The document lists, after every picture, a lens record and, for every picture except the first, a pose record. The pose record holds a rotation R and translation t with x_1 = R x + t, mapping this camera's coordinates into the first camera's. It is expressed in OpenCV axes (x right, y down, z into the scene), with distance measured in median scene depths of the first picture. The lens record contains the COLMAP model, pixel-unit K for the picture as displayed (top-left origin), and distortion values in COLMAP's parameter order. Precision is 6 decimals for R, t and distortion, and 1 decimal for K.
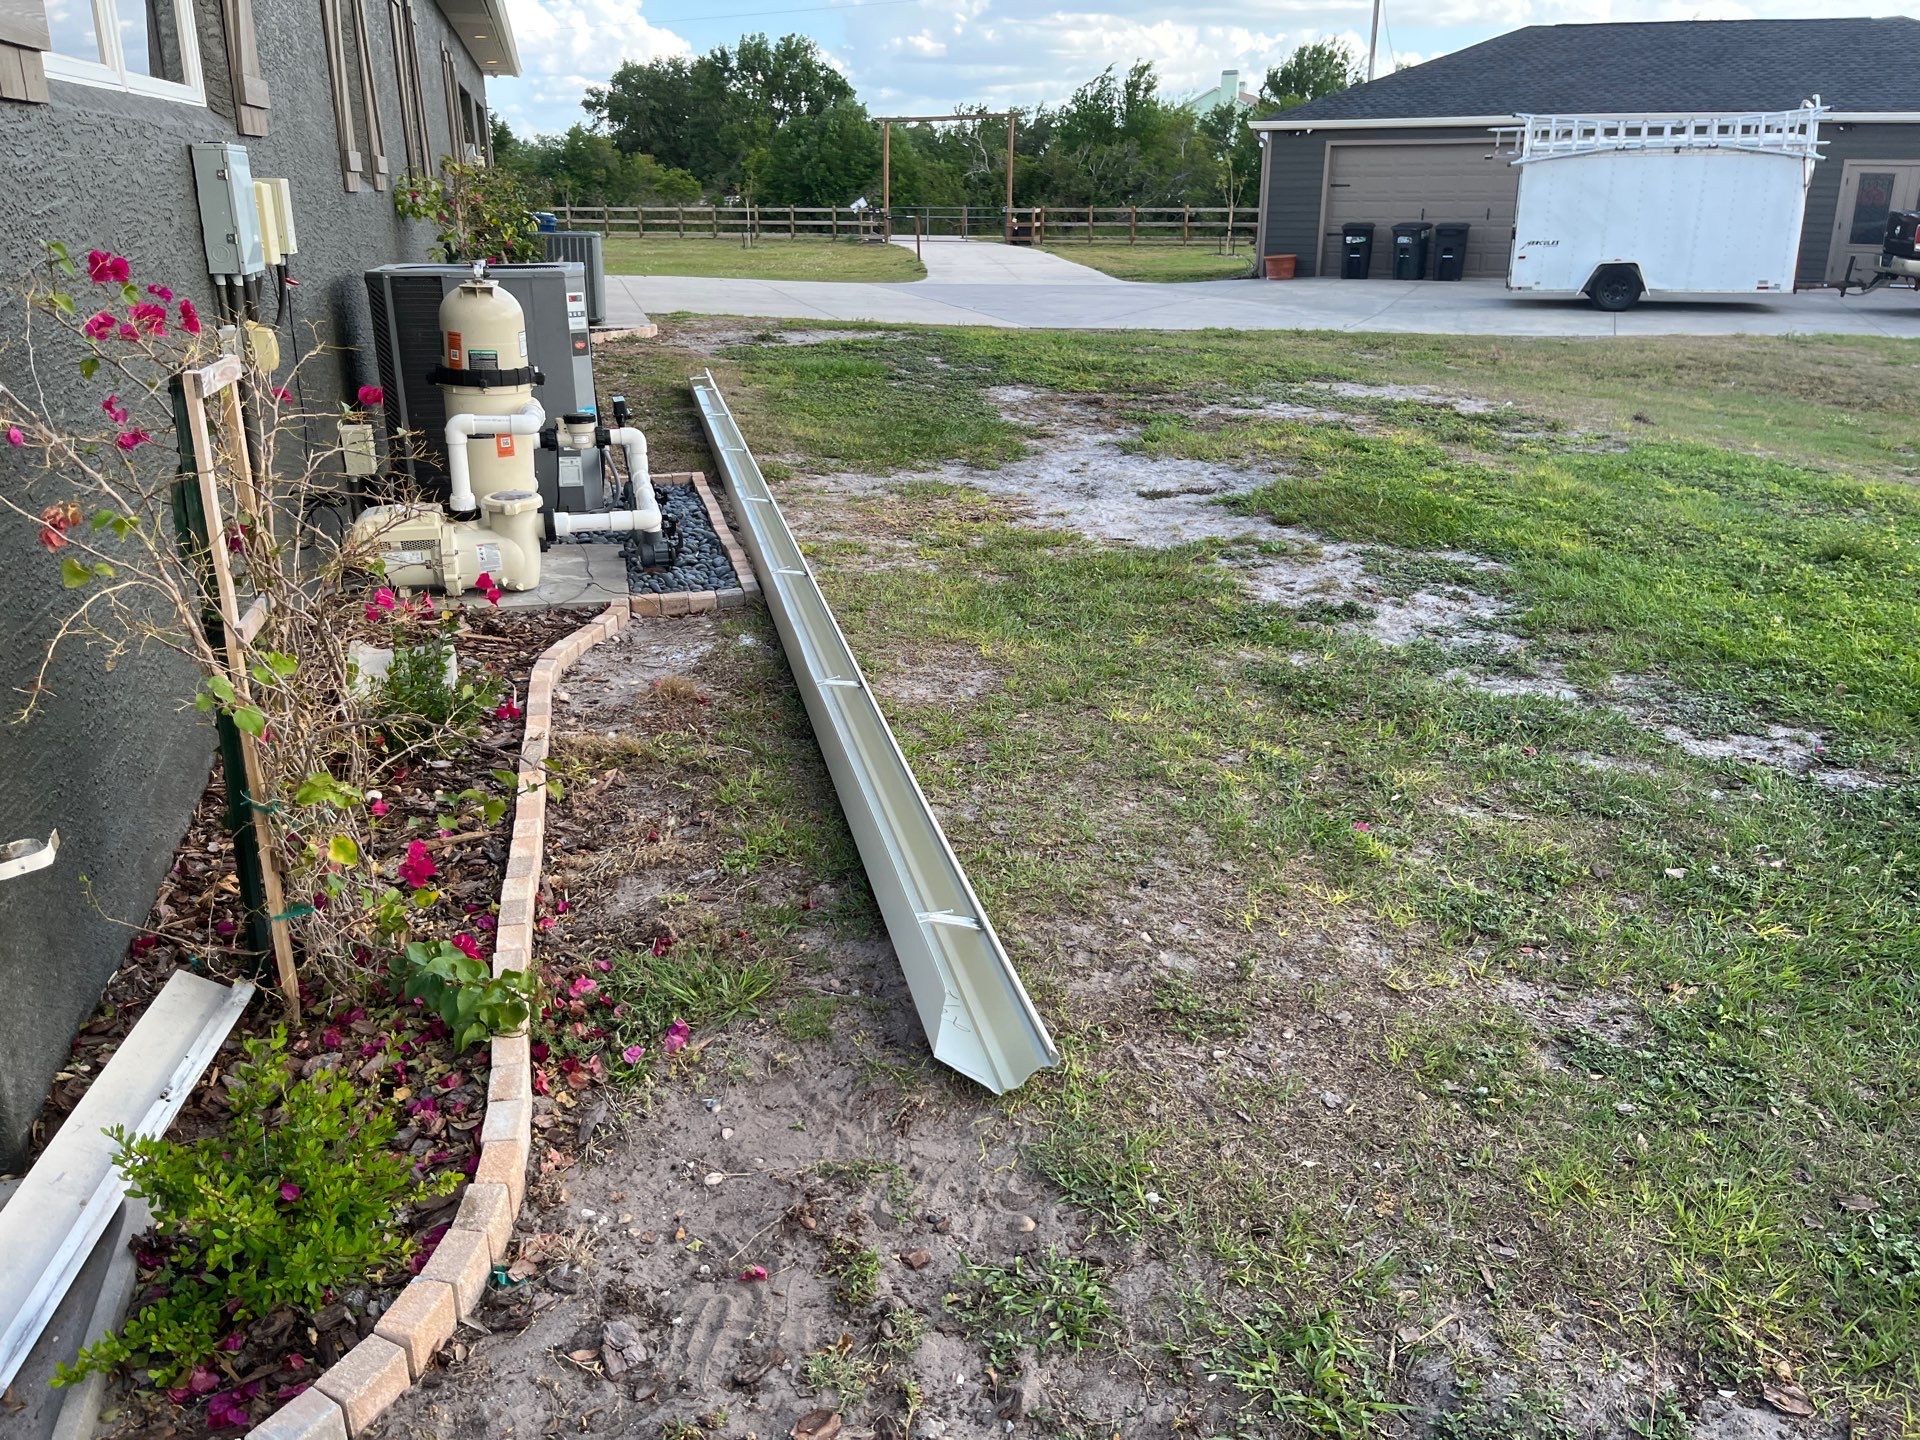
lens RADIAL K [[1469.9, 0, 944.4], [0, 1469.9, 715.3], [0, 0, 1]] dist [0.050698, -0.075288]
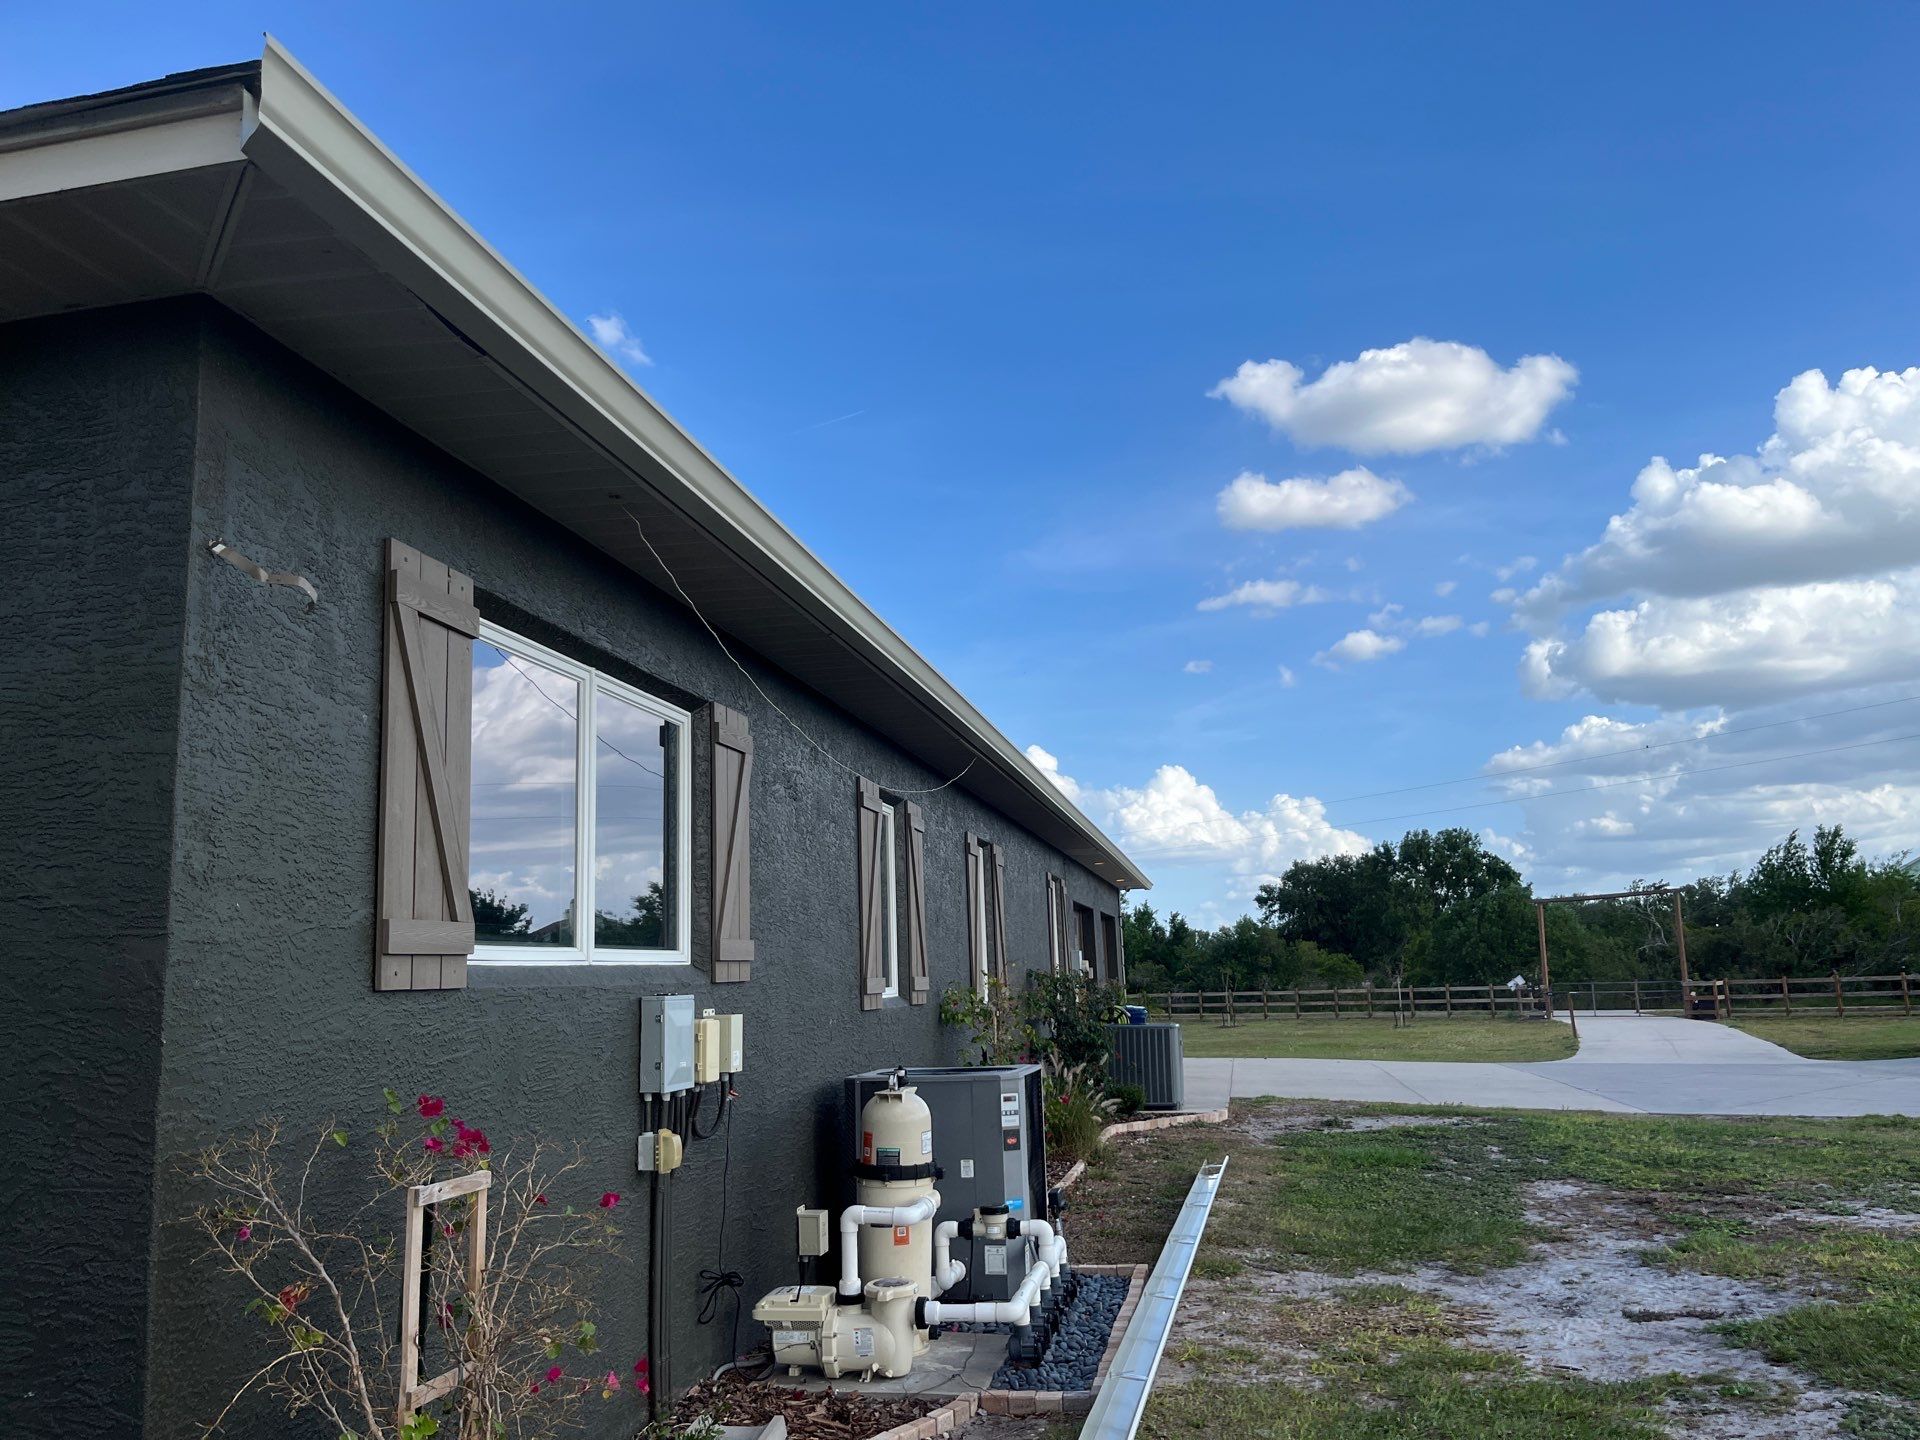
lens RADIAL K [[1469.9, 0, 972.5], [0, 1469.9, 738.6], [0, 0, 1]] dist [0.050698, -0.075288]
pose [[0.910838, -0.097371, -0.401115, 0.119751], [-0.106183, 0.883799, -0.455658, -0.005701], [0.398873, 0.457622, 0.794658, -0.018332]]
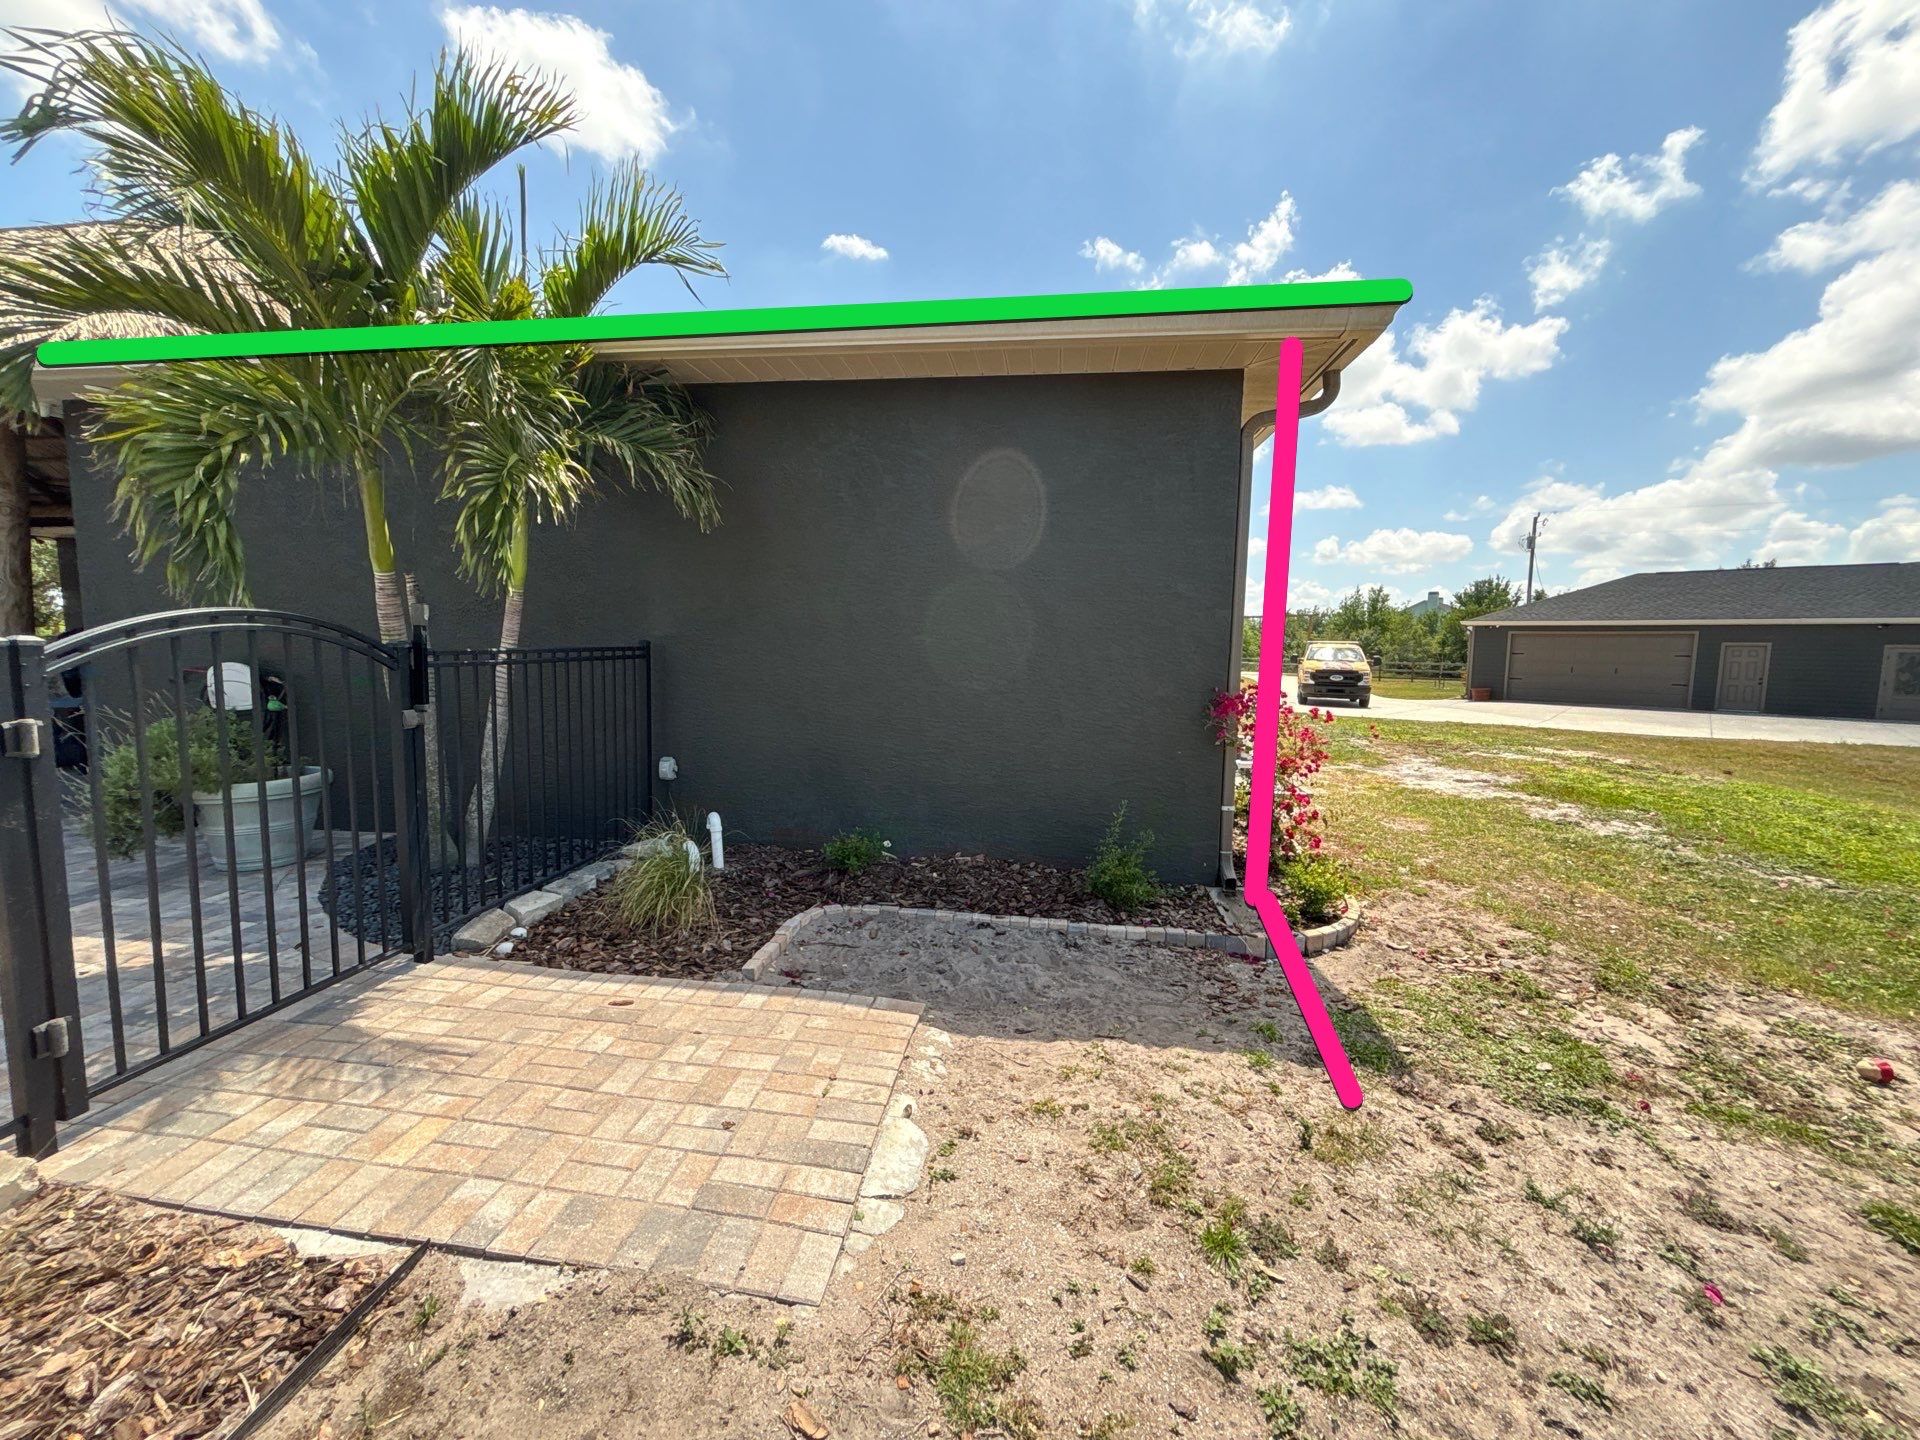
lens RADIAL K [[782.8, 0, 960.7], [0, 782.8, 715.3], [0, 0, 1]] dist [0.000733, 0.001159]
pose [[0.938566, 0.050629, -0.341367, -0.131950], [-0.134454, 0.964662, -0.226603, 0.098320], [0.317831, 0.258580, 0.912206, -0.288596]]
